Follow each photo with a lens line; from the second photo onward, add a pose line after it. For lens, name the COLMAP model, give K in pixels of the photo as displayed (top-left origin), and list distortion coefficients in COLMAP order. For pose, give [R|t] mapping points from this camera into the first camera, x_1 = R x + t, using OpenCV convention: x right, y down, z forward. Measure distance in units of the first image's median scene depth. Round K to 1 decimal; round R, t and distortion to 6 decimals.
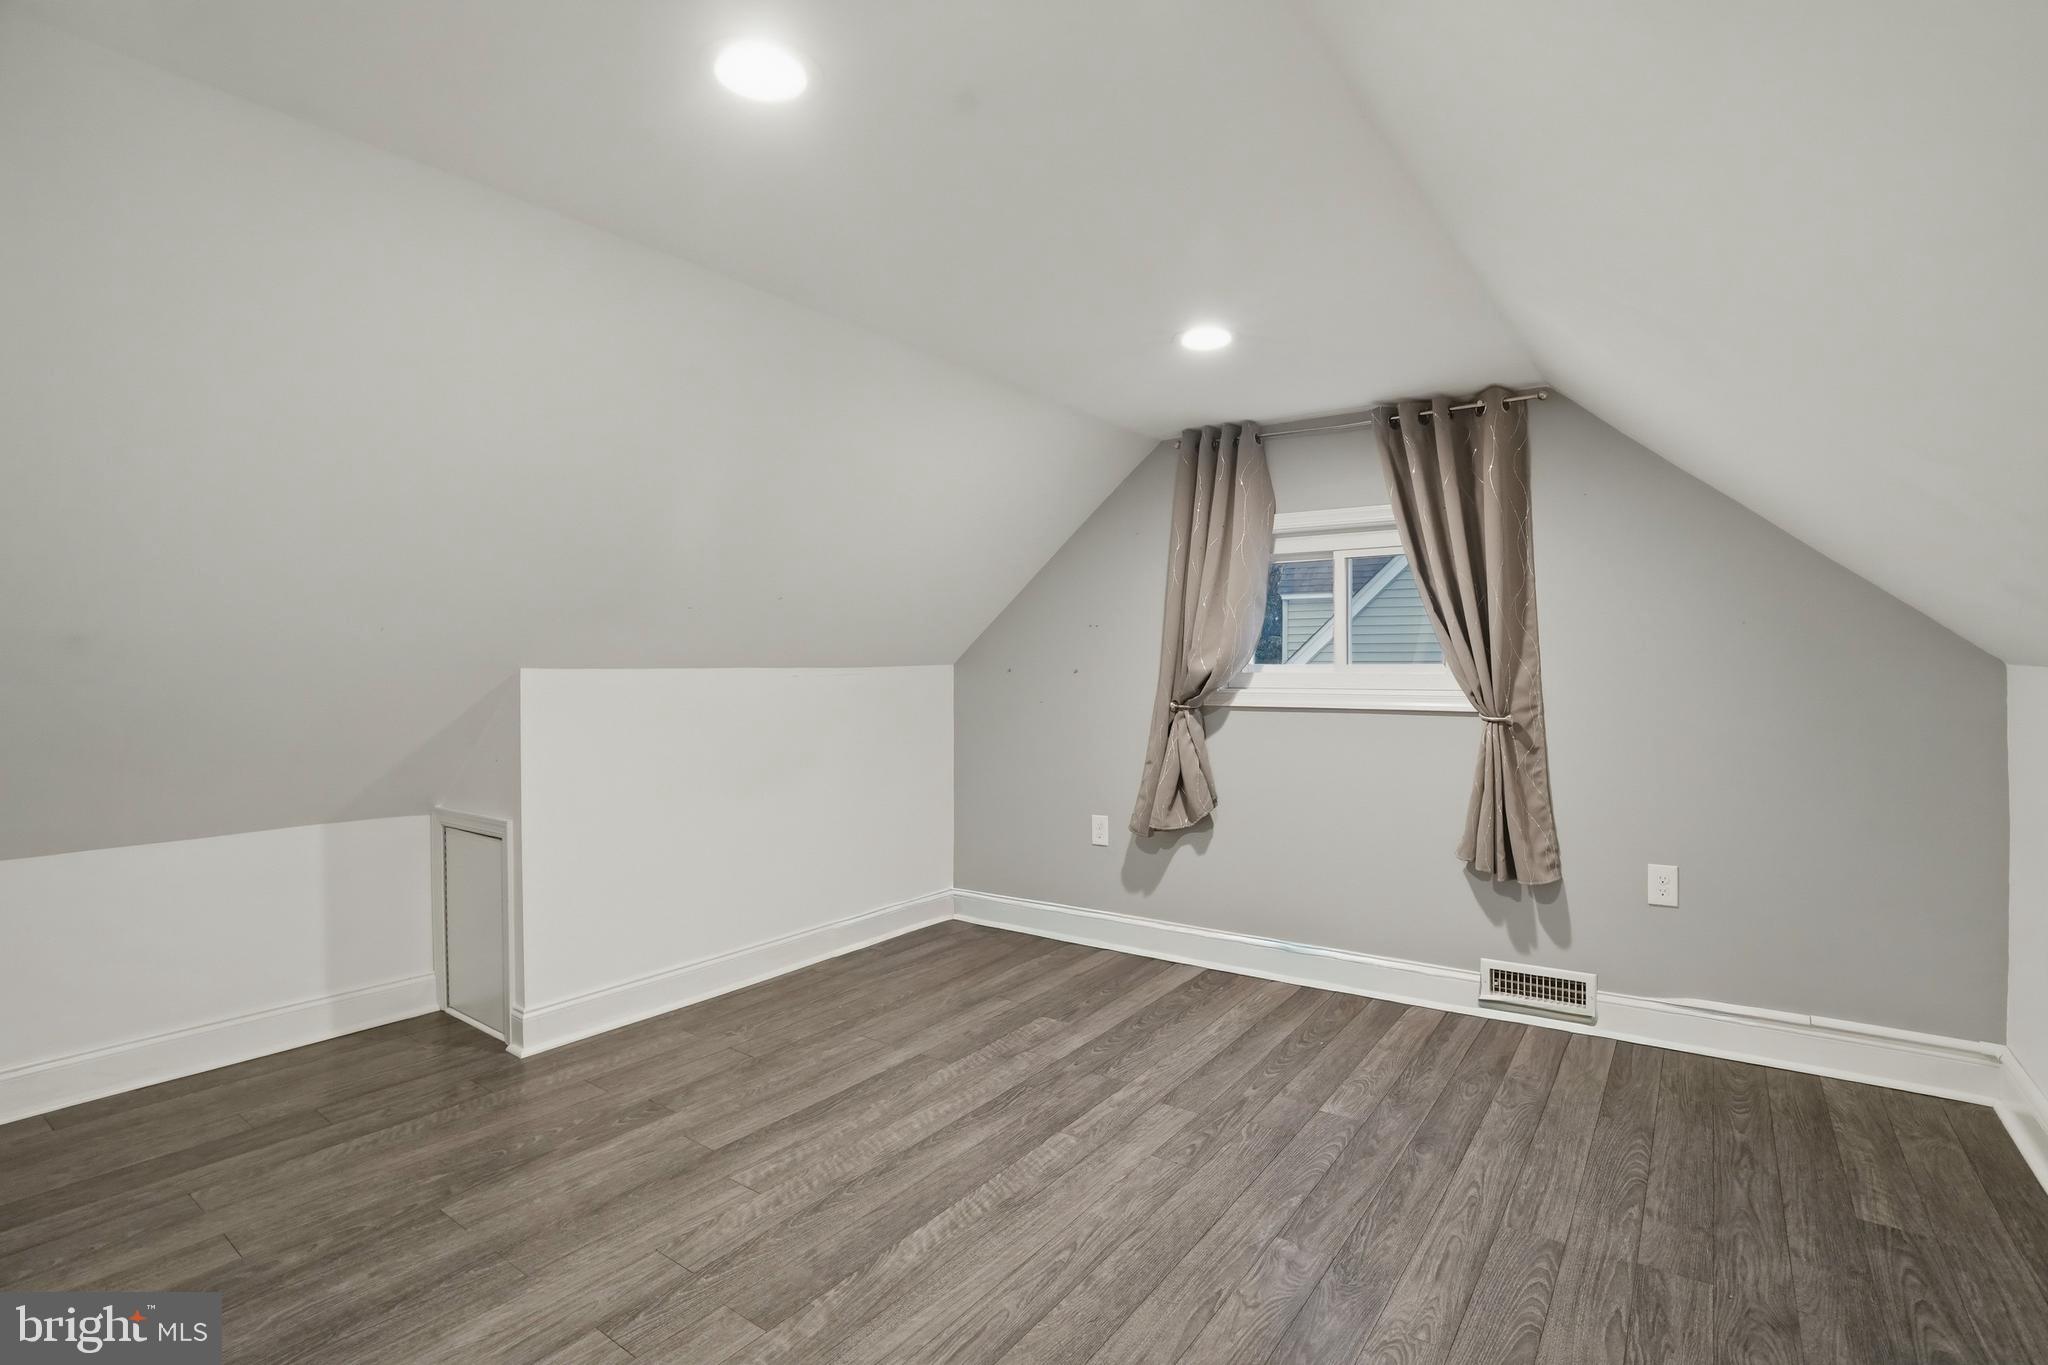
lens RADIAL K [[985.6, 0, 1026.1], [0, 985.6, 721.6], [0, 0, 1]] dist [-0.077902, 0.035543]
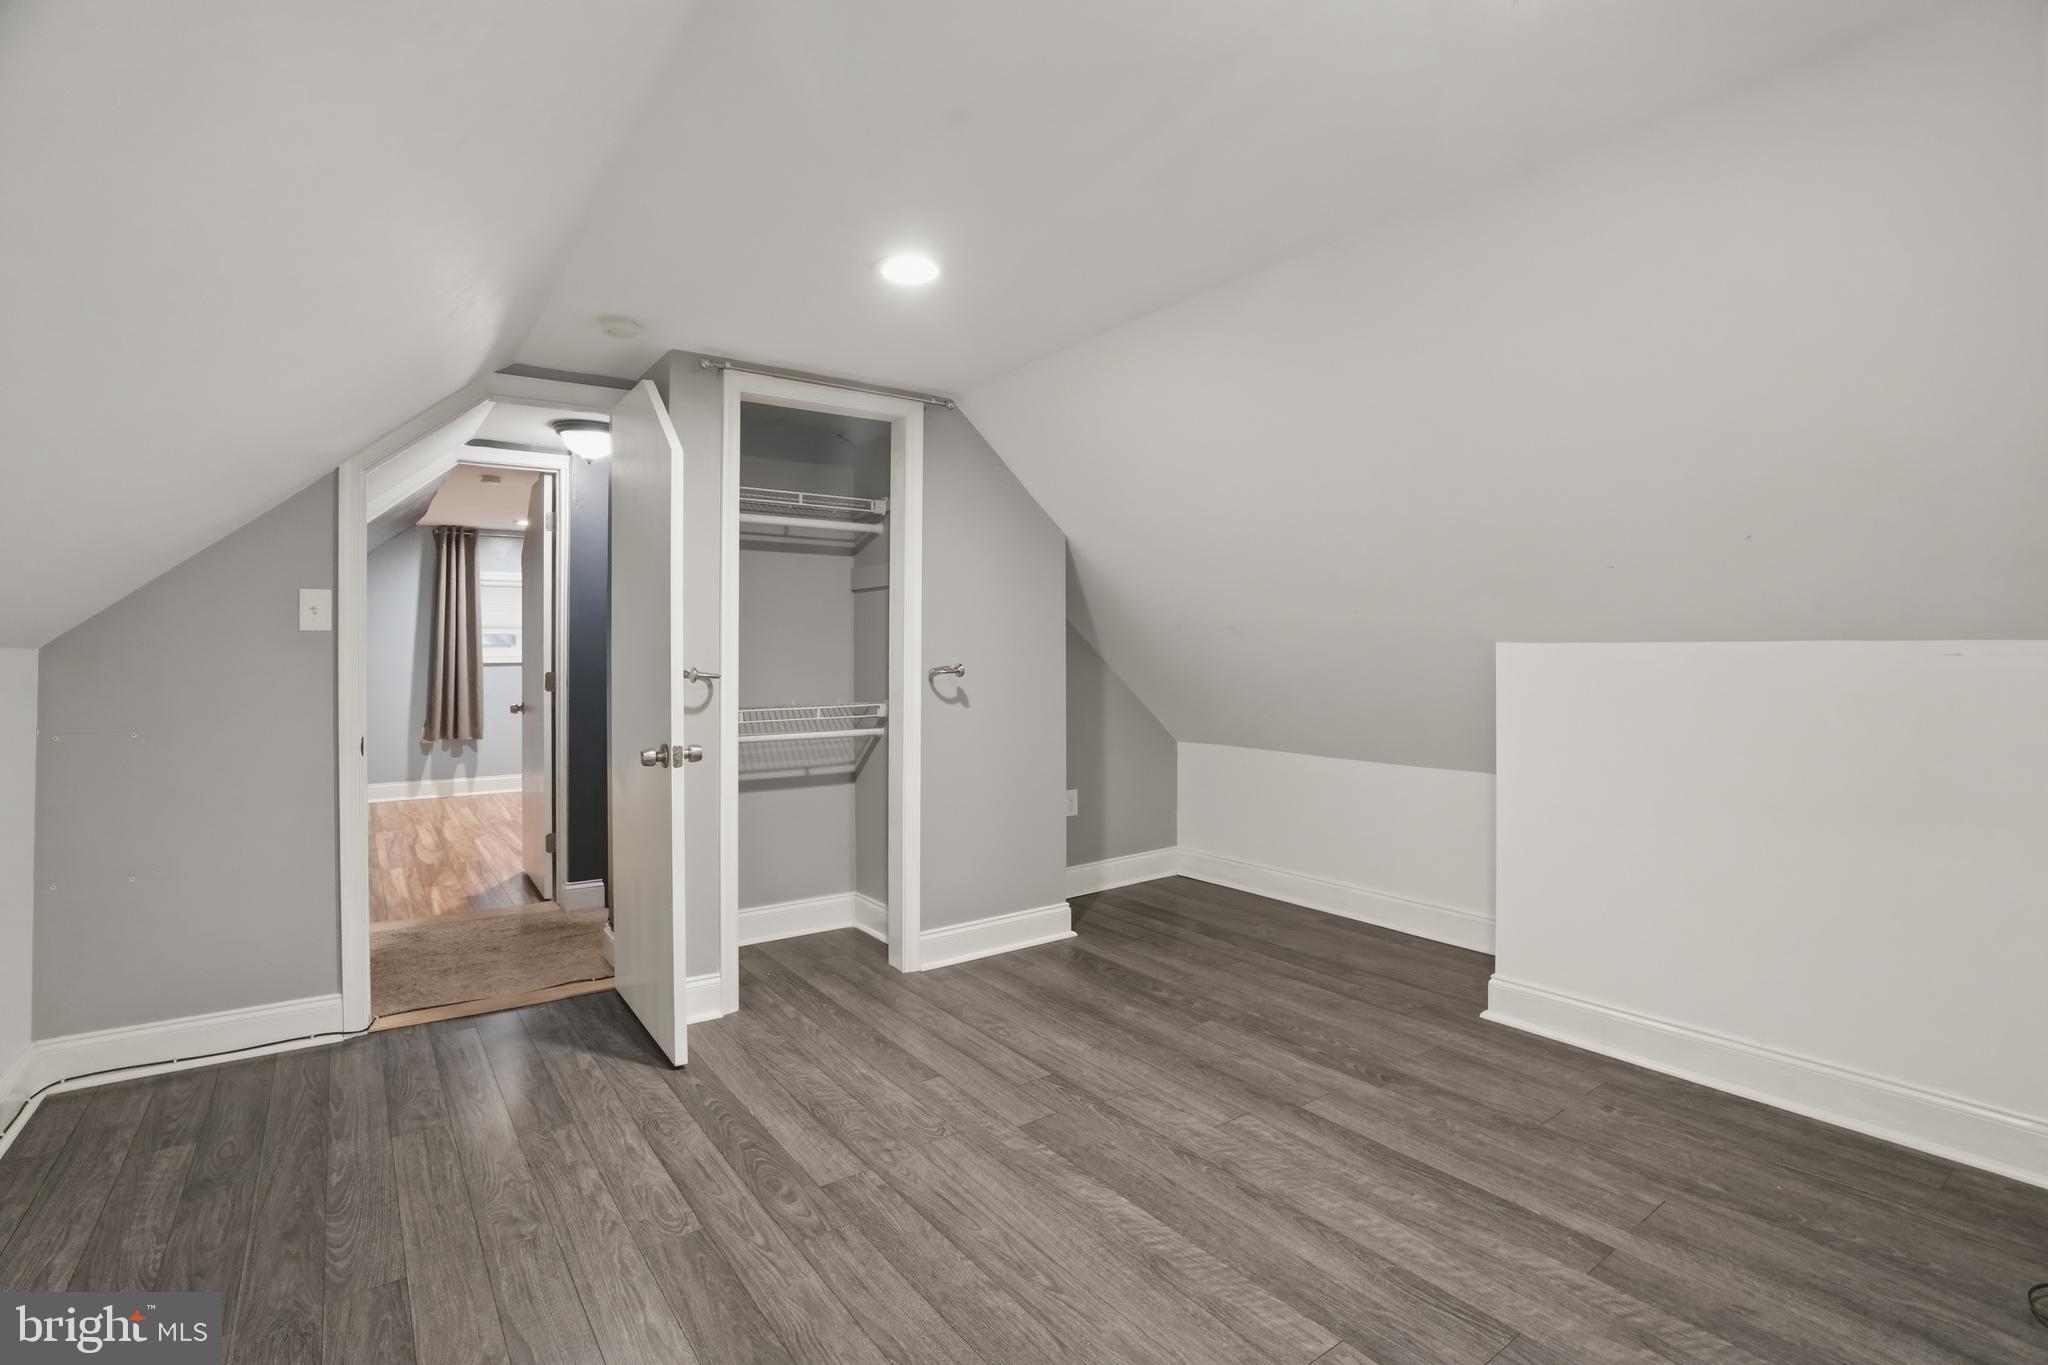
lens RADIAL K [[959.7, 0, 1027.6], [0, 959.7, 676.1], [0, 0, 1]] dist [-0.074221, 0.028484]
pose [[-0.310199, 0.024157, -0.950365, 0.704238], [-0.054558, 0.997577, 0.043165, -0.043715], [0.949105, 0.065240, -0.308129, 0.988443]]
